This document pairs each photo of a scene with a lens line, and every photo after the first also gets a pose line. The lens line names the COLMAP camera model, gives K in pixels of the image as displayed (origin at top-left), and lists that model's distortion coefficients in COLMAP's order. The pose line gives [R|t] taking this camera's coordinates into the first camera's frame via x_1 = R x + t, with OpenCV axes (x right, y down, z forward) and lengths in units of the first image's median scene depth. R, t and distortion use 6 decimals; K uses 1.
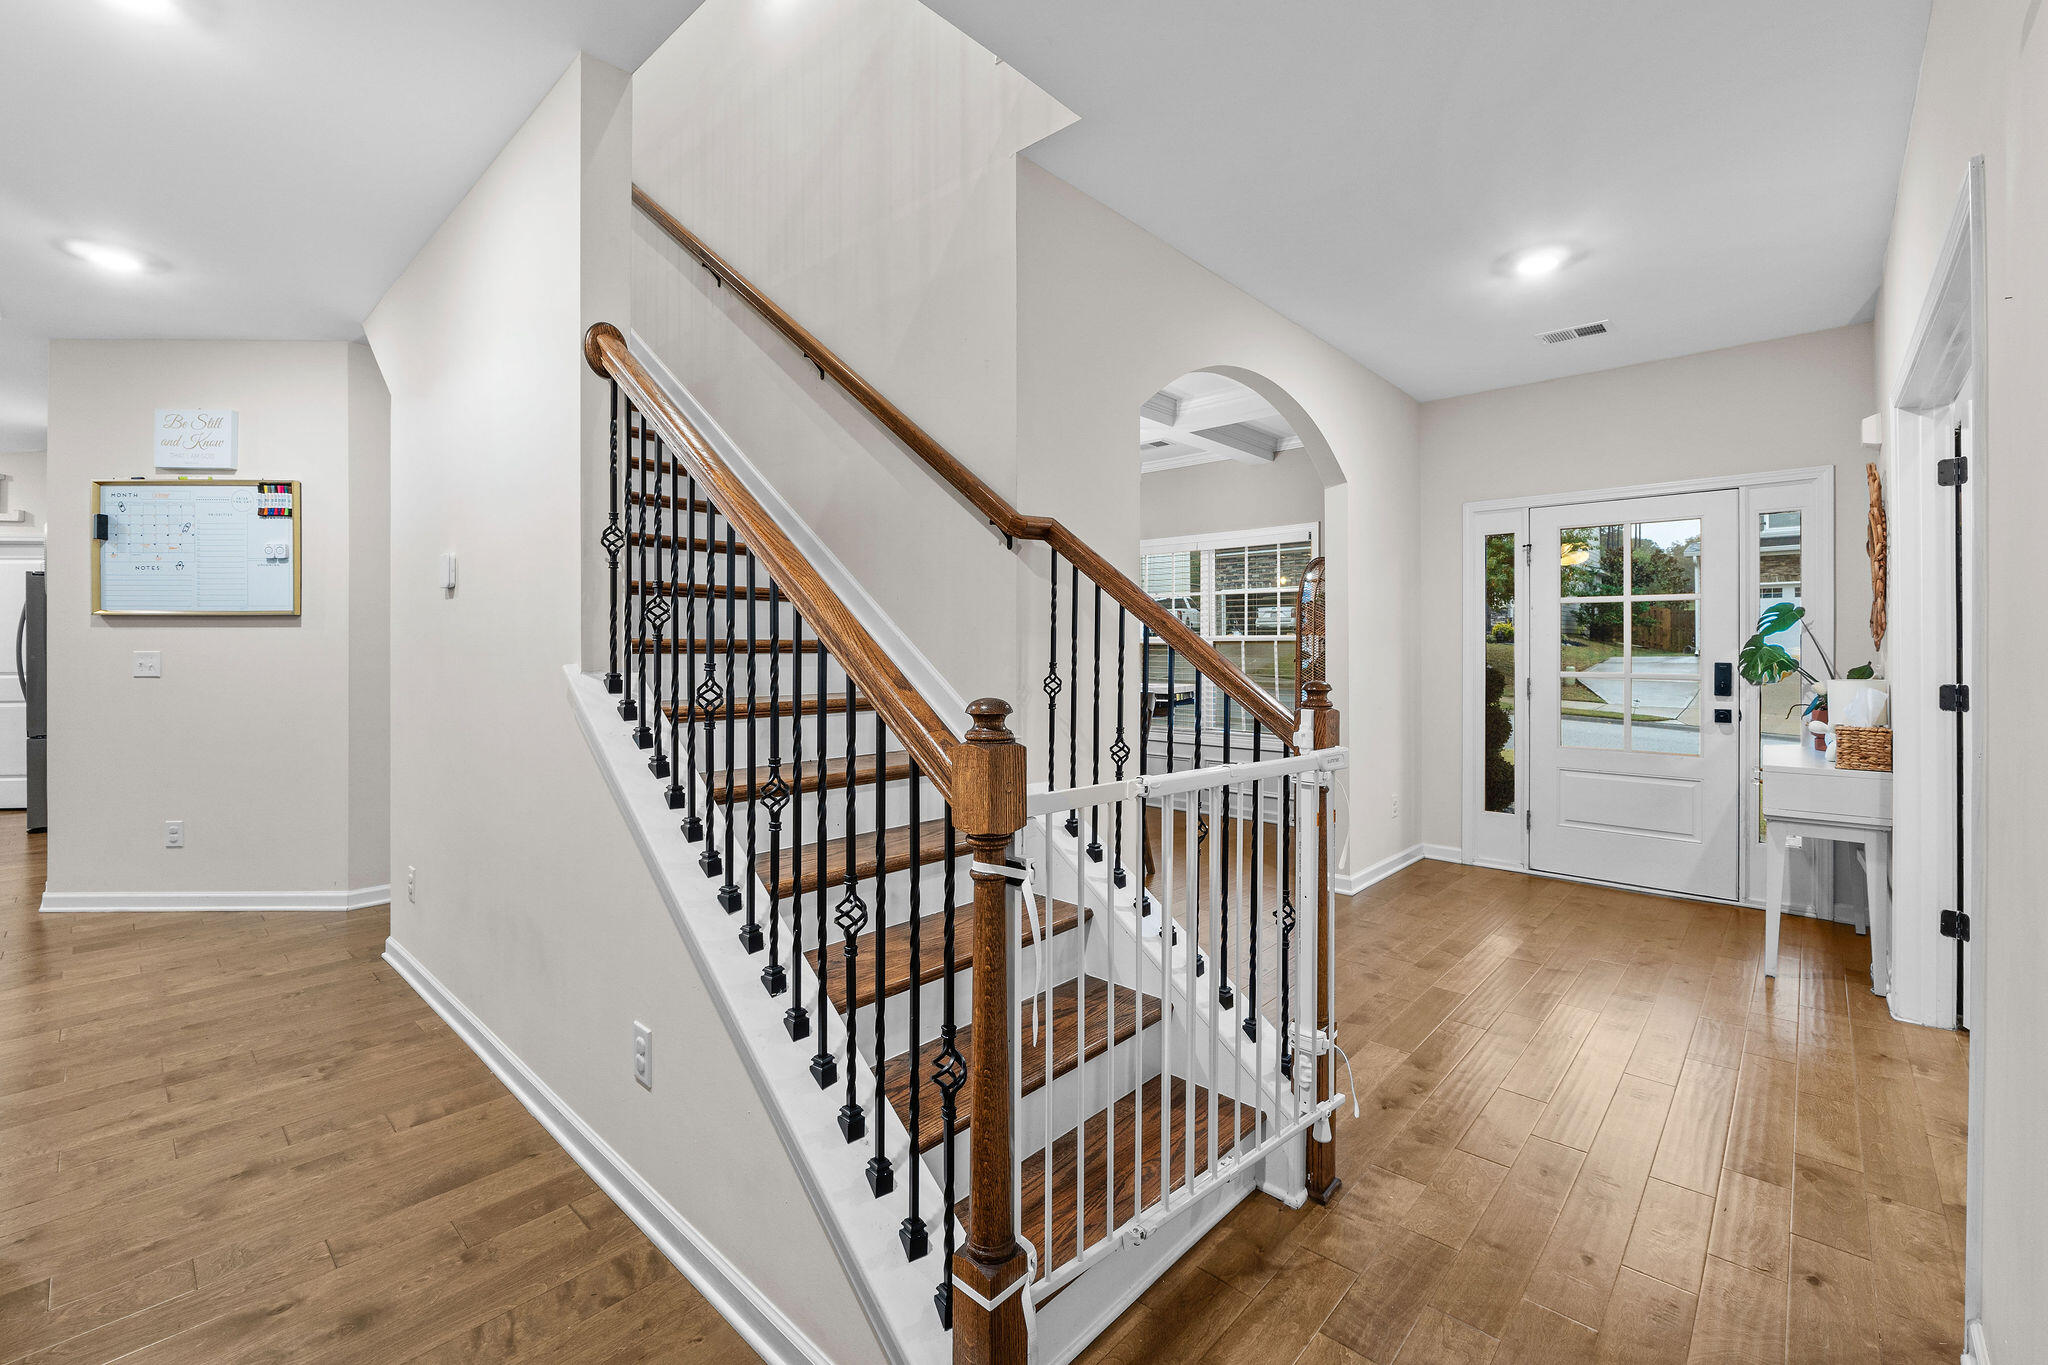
lens RADIAL K [[865.7, 0, 1015.2], [0, 865.7, 653.4], [0, 0, 1]] dist [-0.002779, -0.000475]
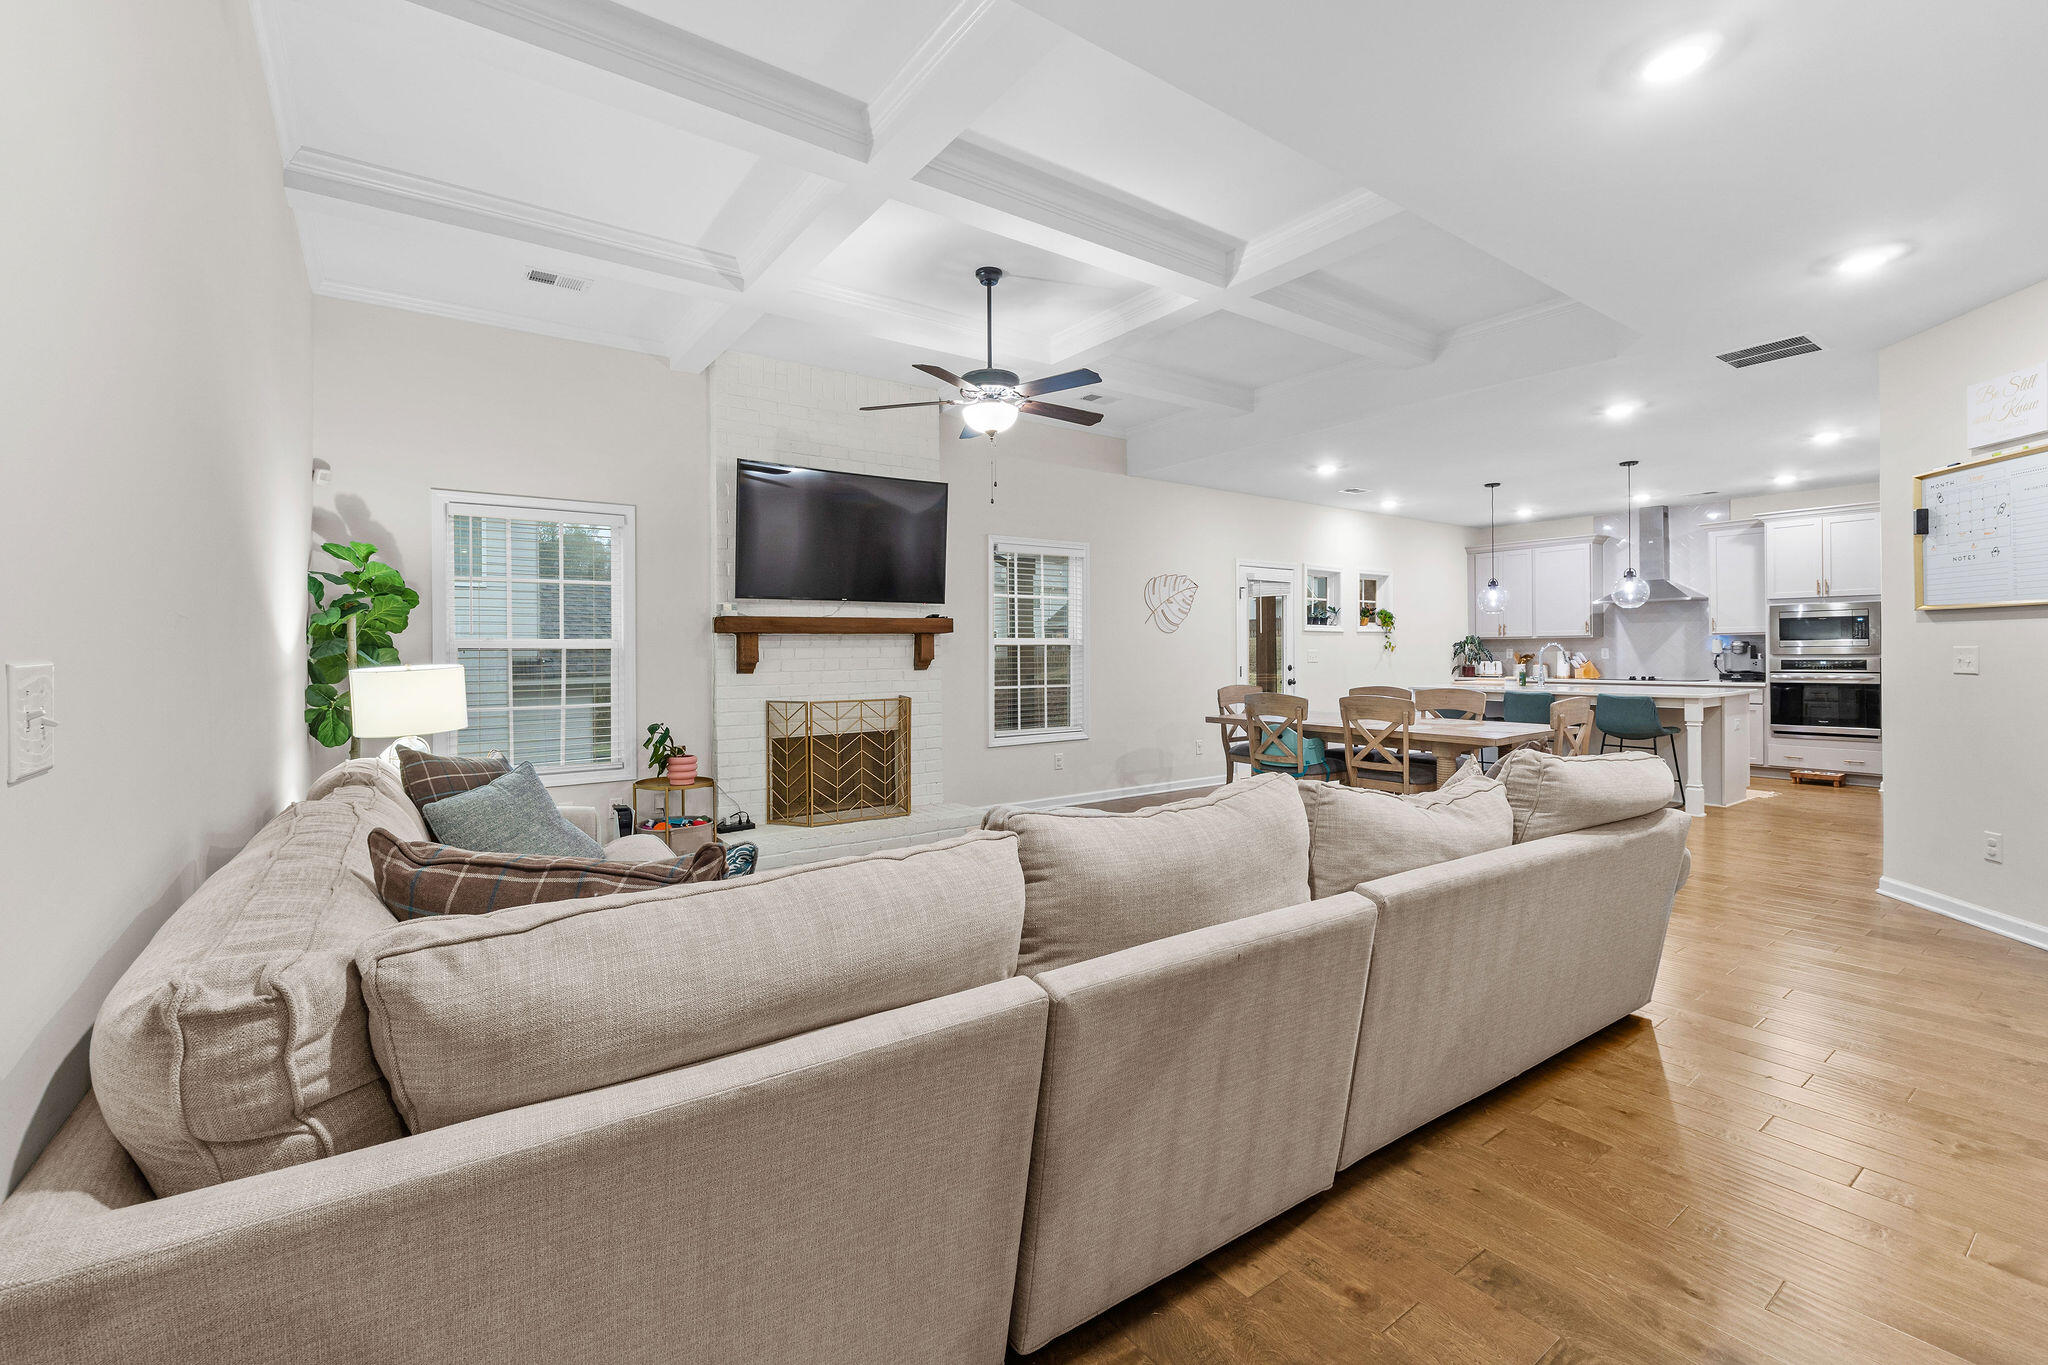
lens RADIAL K [[896.6, 0, 1023.6], [0, 896.6, 655.5], [0, 0, 1]] dist [-0.002662, -0.000329]
pose [[-0.174155, 0.003421, -0.984712, 0.132081], [0.008406, 0.999963, 0.001987, -0.003350], [0.984682, -0.007931, -0.174178, 0.160350]]
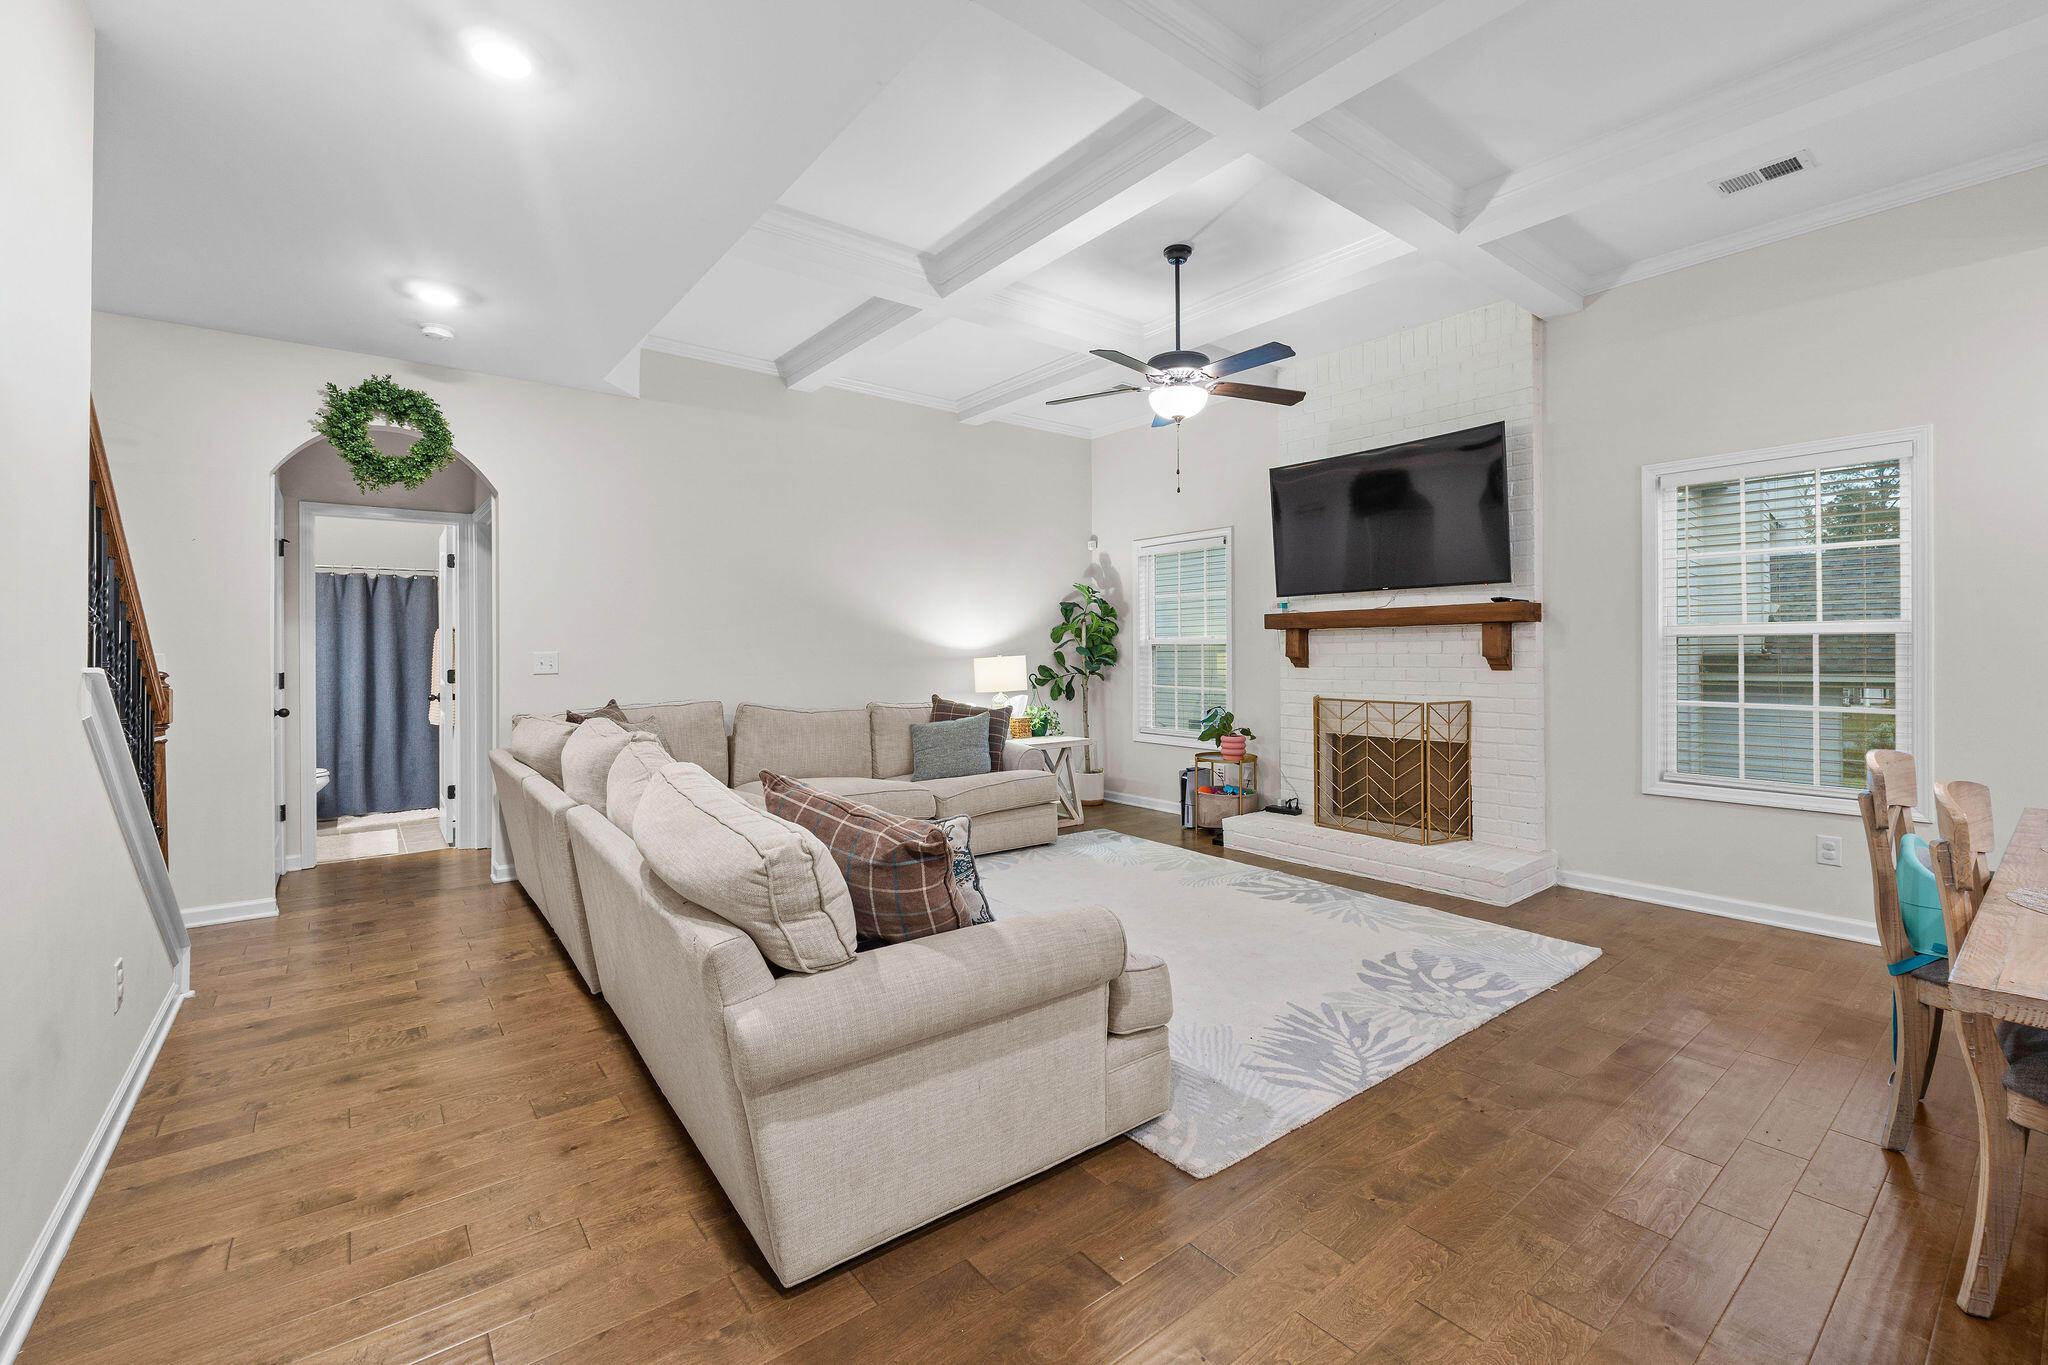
lens RADIAL K [[865.7, 0, 1015.2], [0, 865.7, 653.4], [0, 0, 1]] dist [-0.002779, -0.000475]
pose [[-0.988213, 0.001229, 0.153080, -0.866425], [0.001864, 0.999990, 0.004011, -0.004944], [-0.153073, 0.004249, -0.988206, 0.928809]]
